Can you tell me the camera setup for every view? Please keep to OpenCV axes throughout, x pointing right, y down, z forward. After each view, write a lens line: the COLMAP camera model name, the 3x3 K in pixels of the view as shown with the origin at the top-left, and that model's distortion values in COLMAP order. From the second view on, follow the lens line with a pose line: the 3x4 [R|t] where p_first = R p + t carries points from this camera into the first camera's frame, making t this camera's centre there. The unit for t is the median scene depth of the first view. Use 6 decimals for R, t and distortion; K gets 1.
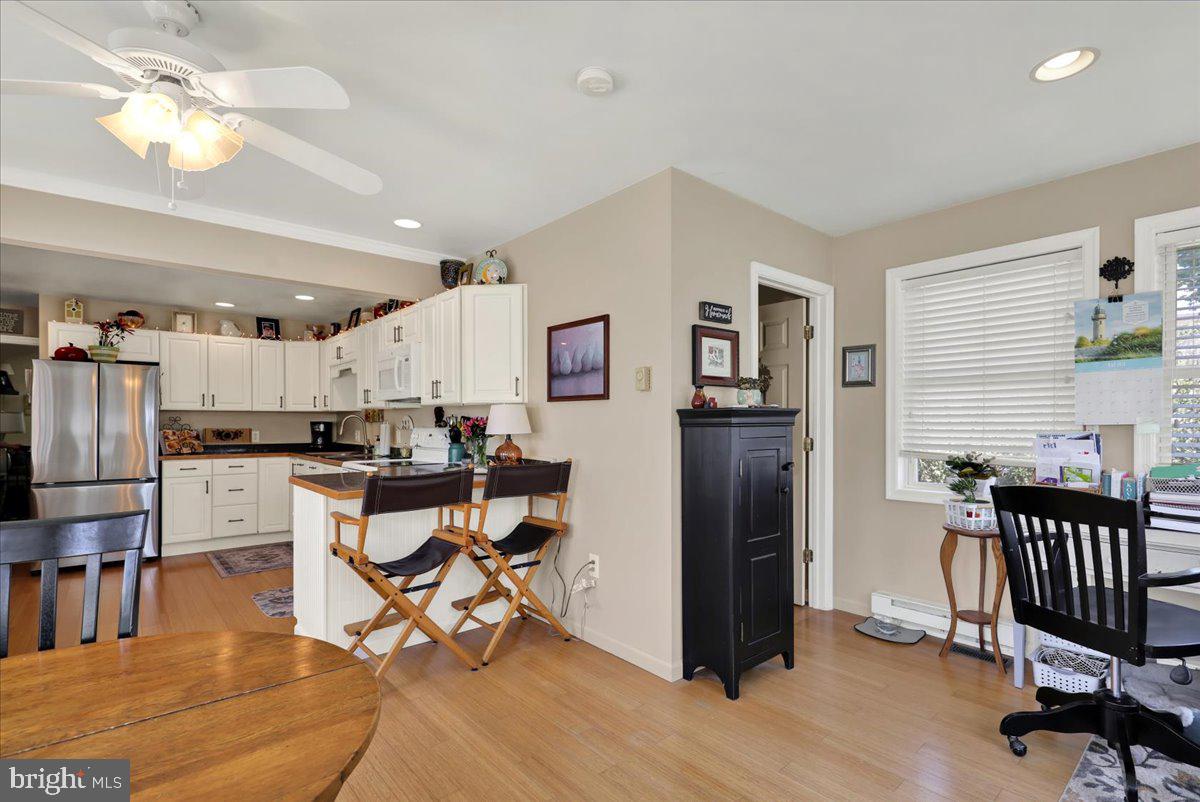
lens RADIAL K [[558.4, 0, 600.8], [0, 558.4, 422.5], [0, 0, 1]] dist [-0.001740, -0.000437]
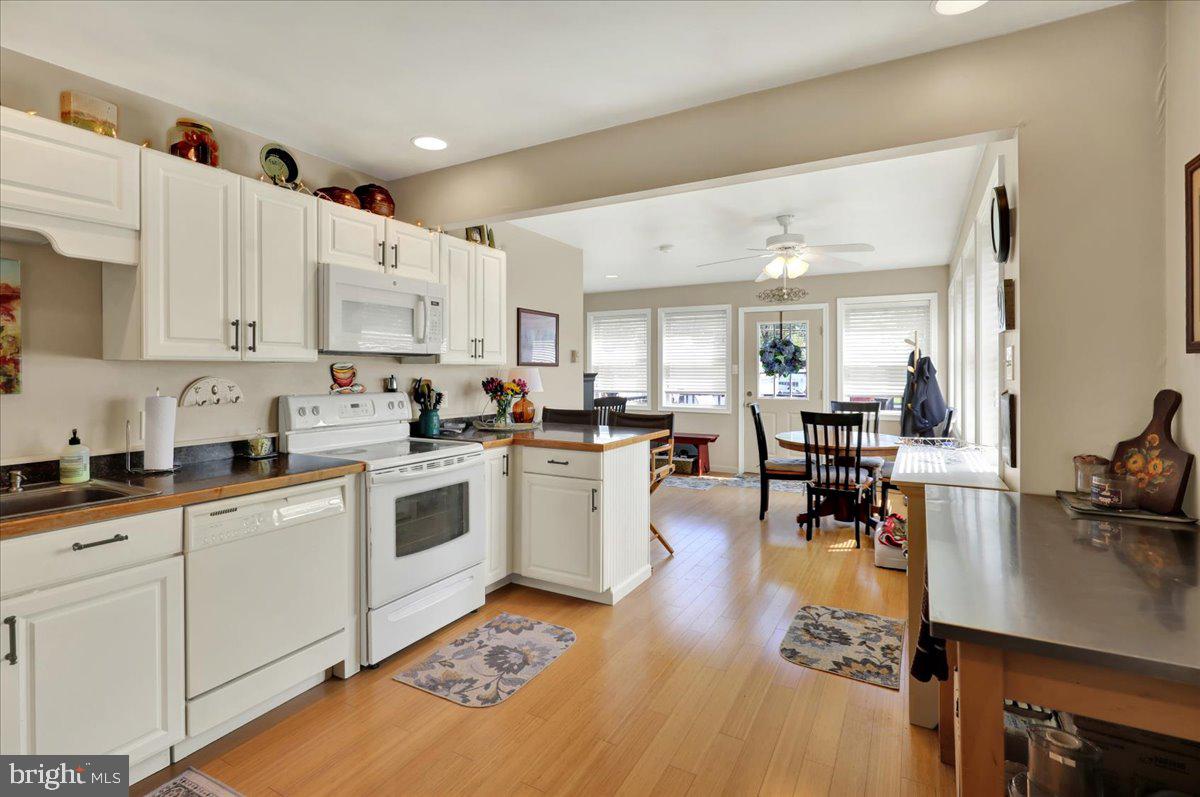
lens RADIAL K [[517.4, 0, 606.9], [0, 517.4, 382.5], [0, 0, 1]] dist [-0.000807, 0.000607]
pose [[-0.320653, -0.014264, 0.947089, -1.300334], [0.012391, 0.999738, 0.019252, -0.019621], [-0.947116, 0.017908, -0.320392, 1.202305]]
